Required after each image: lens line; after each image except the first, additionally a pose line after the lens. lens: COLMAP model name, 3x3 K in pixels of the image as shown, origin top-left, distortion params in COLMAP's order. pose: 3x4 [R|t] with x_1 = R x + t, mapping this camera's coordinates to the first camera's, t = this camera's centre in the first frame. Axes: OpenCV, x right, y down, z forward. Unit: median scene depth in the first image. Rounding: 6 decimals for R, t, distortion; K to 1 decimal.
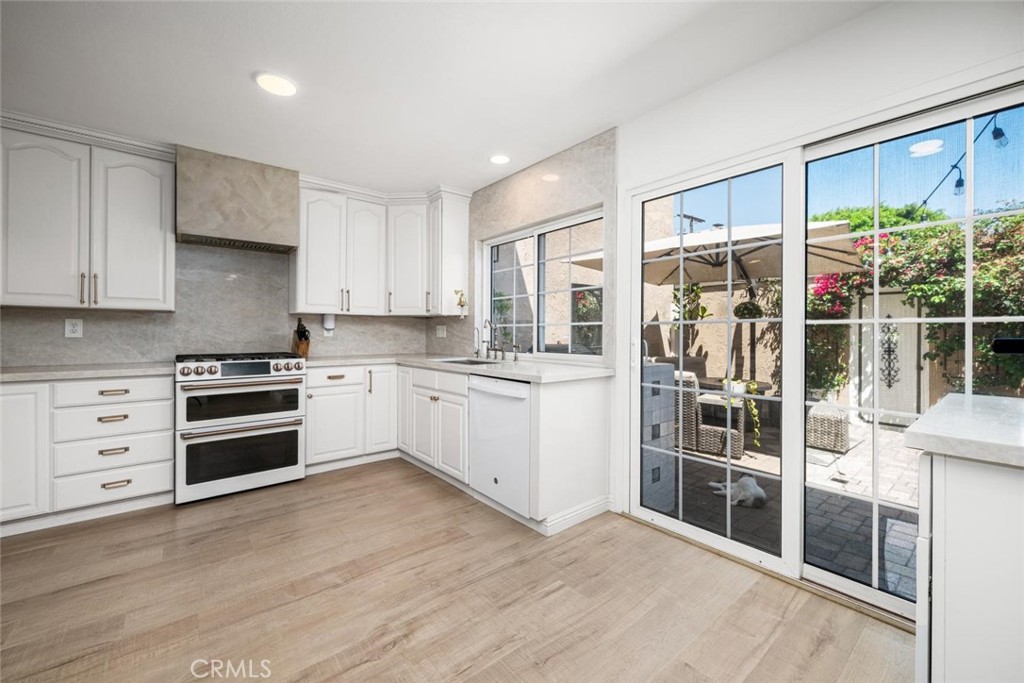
lens RADIAL K [[413.5, 0, 516.1], [0, 413.5, 330.7], [0, 0, 1]] dist [0.000235, 0.000075]
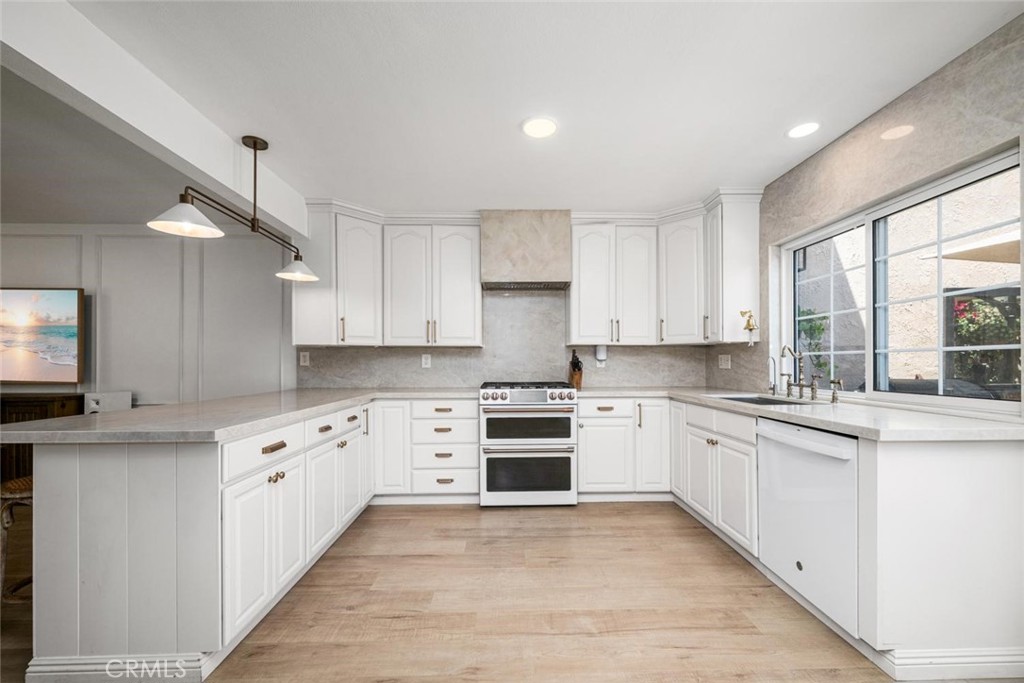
lens RADIAL K [[415.8, 0, 513.6], [0, 415.8, 359.0], [0, 0, 1]] dist [0.000317, 0.000172]
pose [[0.783932, -0.009749, -0.620770, 0.012412], [0.006671, 0.999951, -0.007280, -0.000795], [0.620811, 0.001566, 0.783959, 0.089956]]
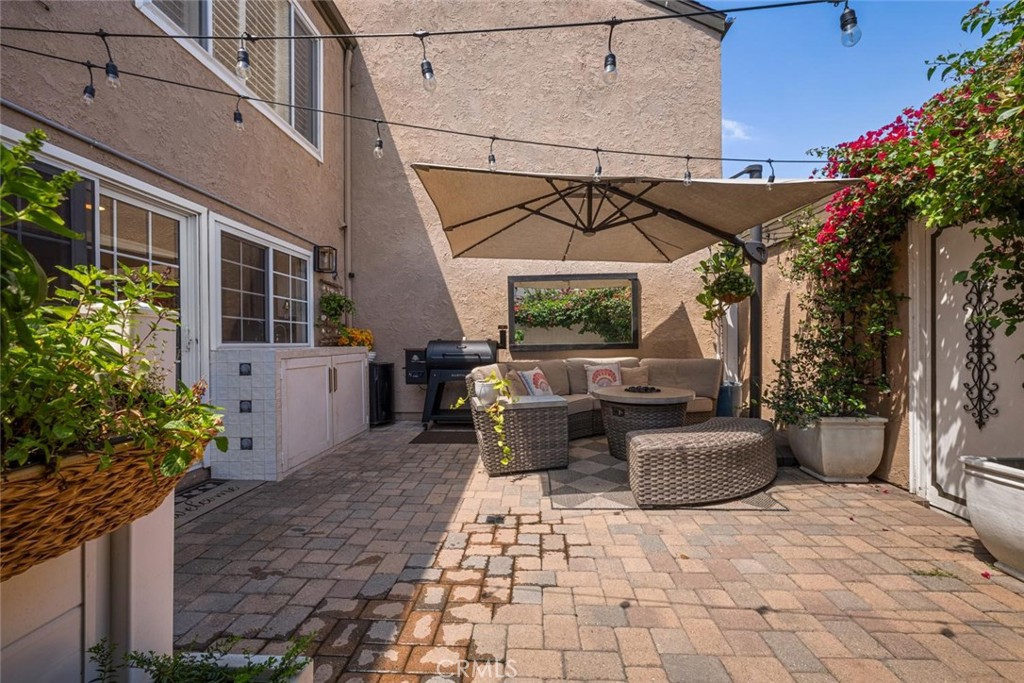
lens RADIAL K [[419.6, 0, 512.0], [0, 419.6, 341.5], [0, 0, 1]] dist [0.000449, 0.000072]
pose [[0.742219, -0.004832, -0.670140, 1.555735], [0.007311, 0.999973, 0.000888, 0.076213], [0.670118, -0.005558, 0.742234, 0.613786]]
